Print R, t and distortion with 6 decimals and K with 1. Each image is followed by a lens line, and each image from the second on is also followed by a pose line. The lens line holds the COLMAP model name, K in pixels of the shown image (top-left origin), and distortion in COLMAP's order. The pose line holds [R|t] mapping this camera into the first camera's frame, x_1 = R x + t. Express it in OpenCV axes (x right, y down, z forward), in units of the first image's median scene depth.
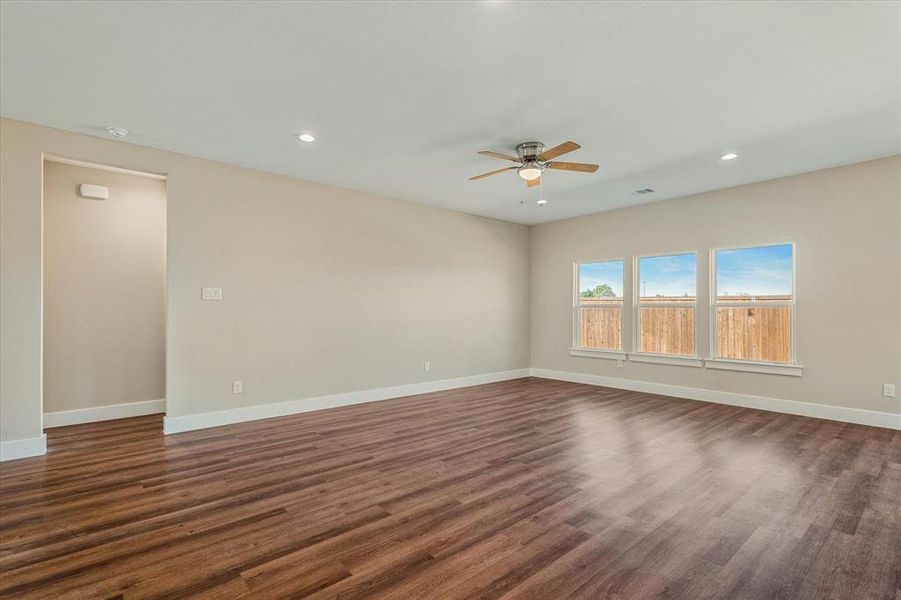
lens RADIAL K [[421.6, 0, 451.0], [0, 421.6, 305.2], [0, 0, 1]] dist [0.008937, -0.002523]
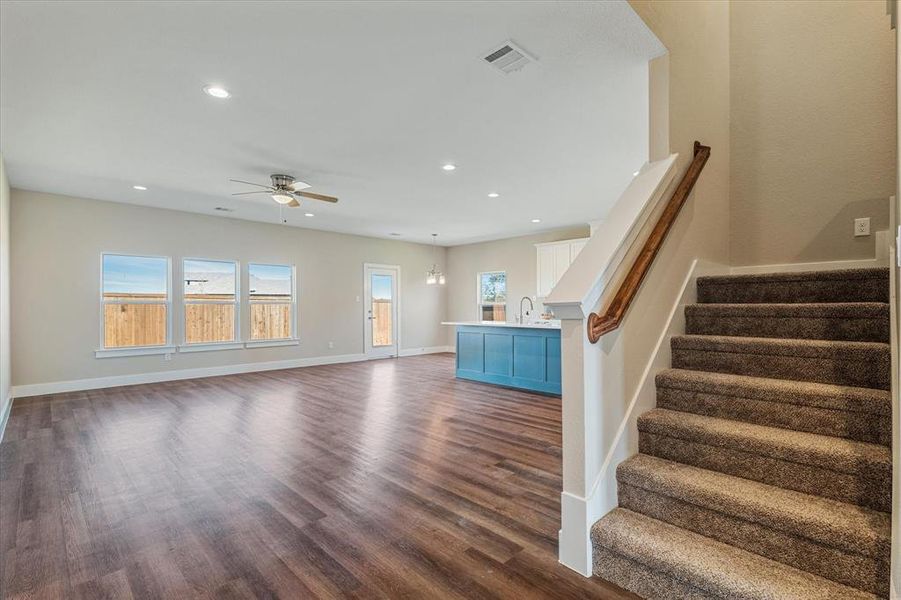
lens RADIAL K [[421.6, 0, 455.9], [0, 421.6, 306.5], [0, 0, 1]] dist [0.008937, -0.002523]
pose [[-0.075874, 0.001597, 0.997116, -1.264978], [-0.013950, 0.999899, -0.002663, 0.008632], [-0.997020, -0.014112, -0.075844, 0.648234]]
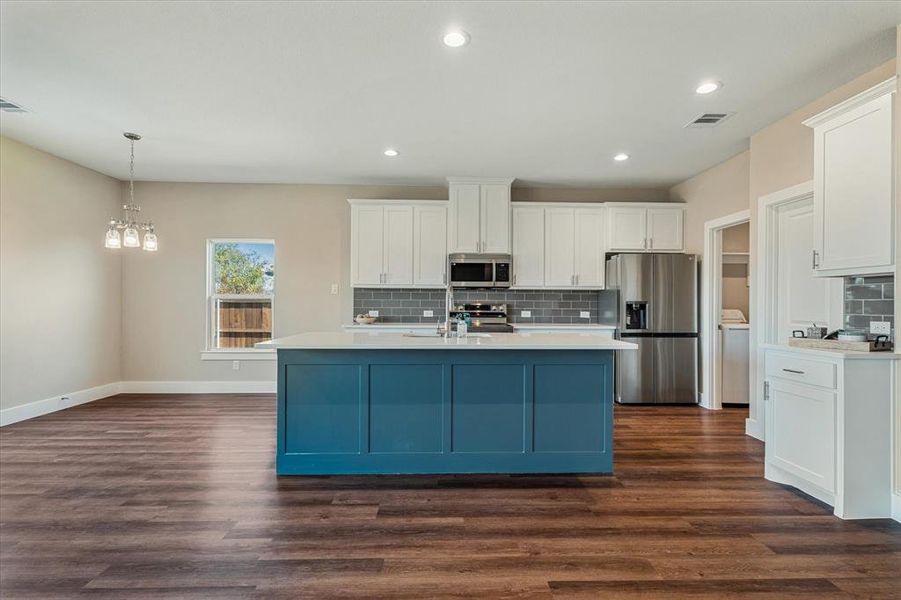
lens RADIAL K [[421.6, 0, 454.1], [0, 421.6, 304.7], [0, 0, 1]] dist [0.008937, -0.002523]
pose [[-0.780484, -0.004922, 0.625157, -0.061935], [-0.014069, 0.999854, -0.009693, 0.010399], [-0.625018, -0.016361, -0.780439, 0.920230]]
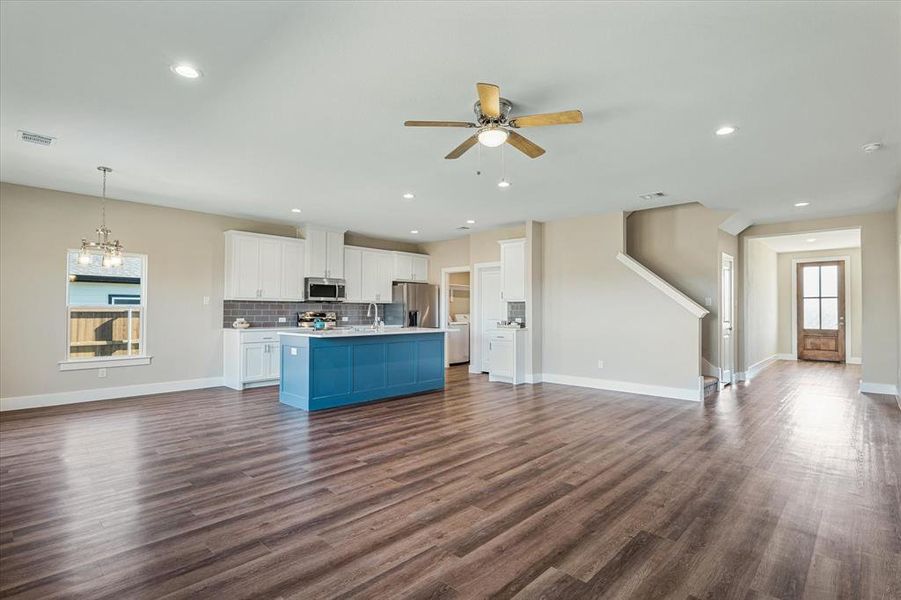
lens RADIAL K [[442.7, 0, 453.6], [0, 442.7, 302.4], [0, 0, 1]] dist [-0.004018, 0.003013]
pose [[-0.993623, -0.002532, -0.112726, 0.395694], [0.001572, 0.999340, -0.036304, 0.023826], [0.112744, -0.036249, -0.992963, 2.035159]]
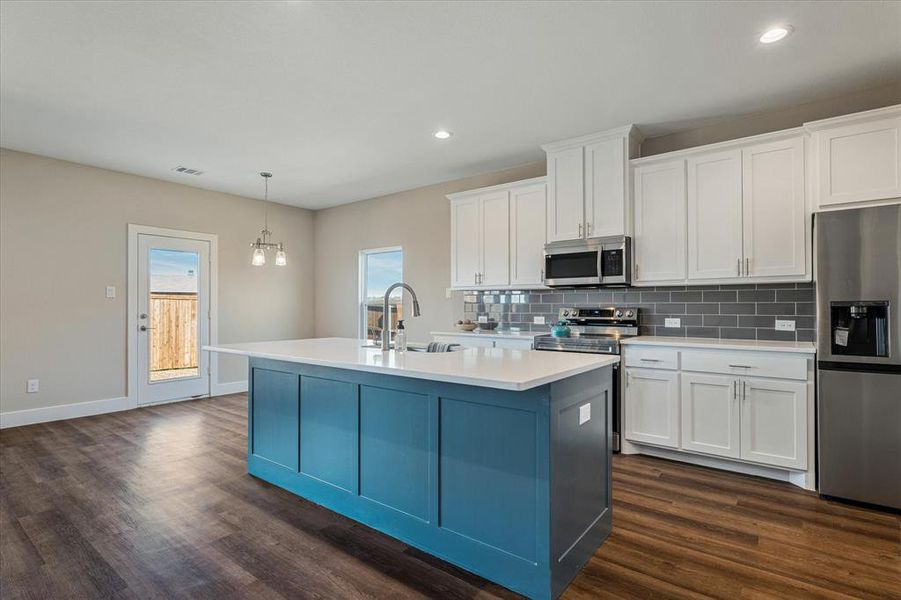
lens RADIAL K [[442.7, 0, 453.9], [0, 442.7, 302.7], [0, 0, 1]] dist [-0.004018, 0.003013]
pose [[-0.210288, 0.011470, 0.977572, -0.246839], [-0.015029, 0.999775, -0.014963, 0.000969], [-0.977524, -0.017839, -0.210069, 0.282875]]
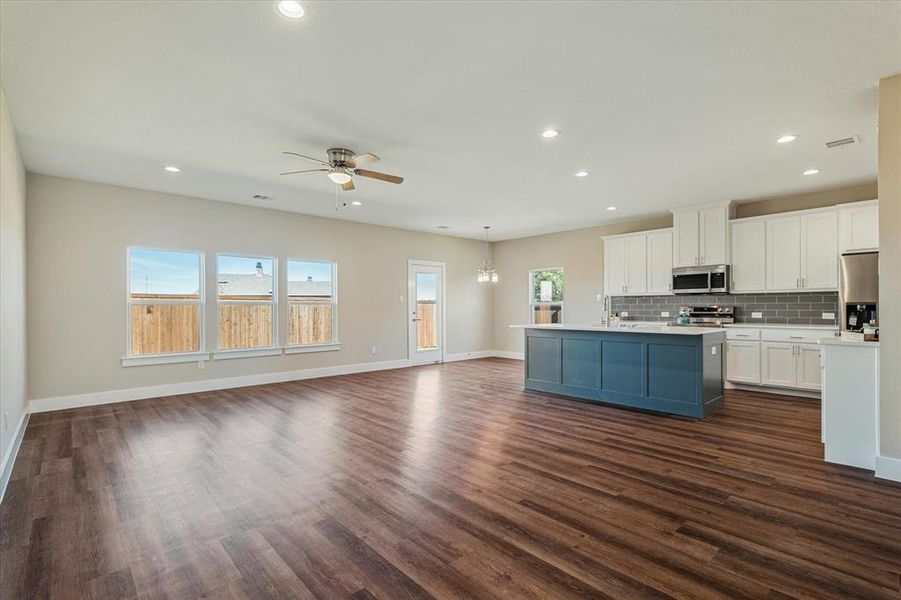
lens RADIAL K [[421.6, 0, 455.4], [0, 421.6, 307.1], [0, 0, 1]] dist [0.008937, -0.002523]
pose [[-0.043018, 0.002391, 0.999071, -0.997995], [-0.011337, 0.999932, -0.002881, 0.011987], [-0.999010, -0.011450, -0.042988, 0.853710]]
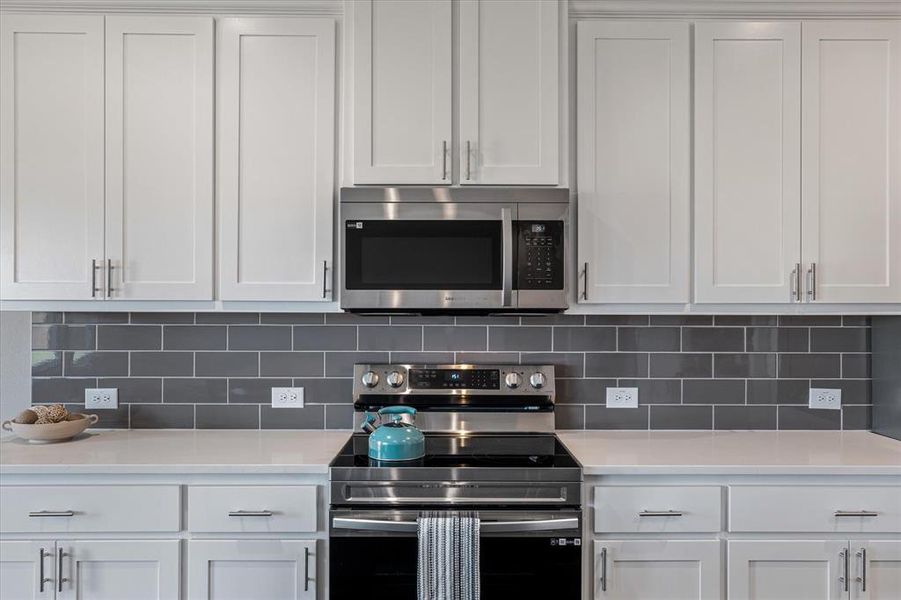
lens RADIAL K [[718.6, 0, 454.1], [0, 718.6, 306.9], [0, 0, 1]] dist [0.002555, 0.003647]
pose [[-0.767010, 0.005550, 0.641611, 0.352250], [-0.011417, 0.999686, -0.022297, -0.053307], [-0.641534, -0.024427, -0.766706, 0.240340]]
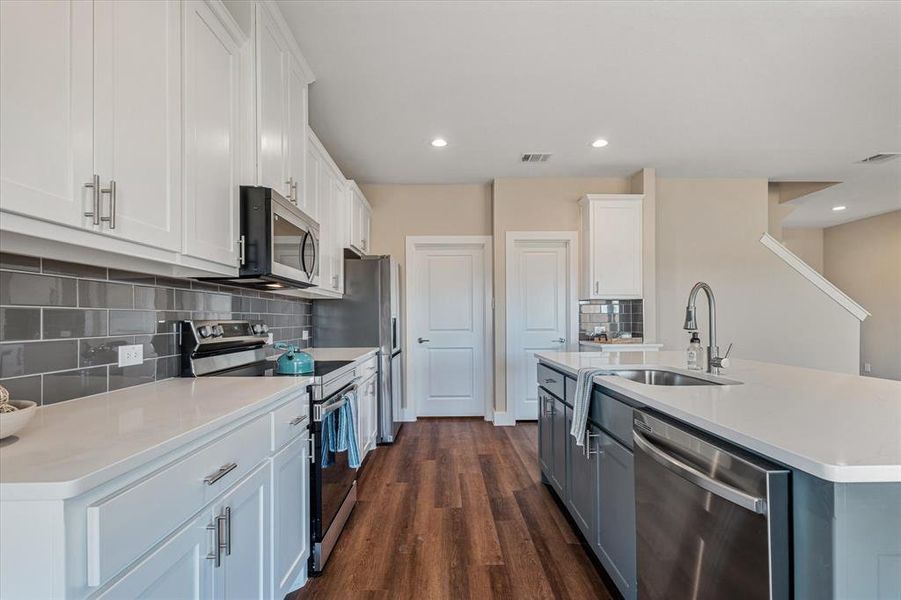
lens RADIAL K [[421.6, 0, 455.8], [0, 421.6, 317.2], [0, 0, 1]] dist [0.008937, -0.002523]
pose [[-0.630033, 0.003100, -0.776562, 1.128288], [0.019680, 0.999735, -0.011976, 0.000980], [0.776319, -0.022829, -0.629927, 0.324030]]
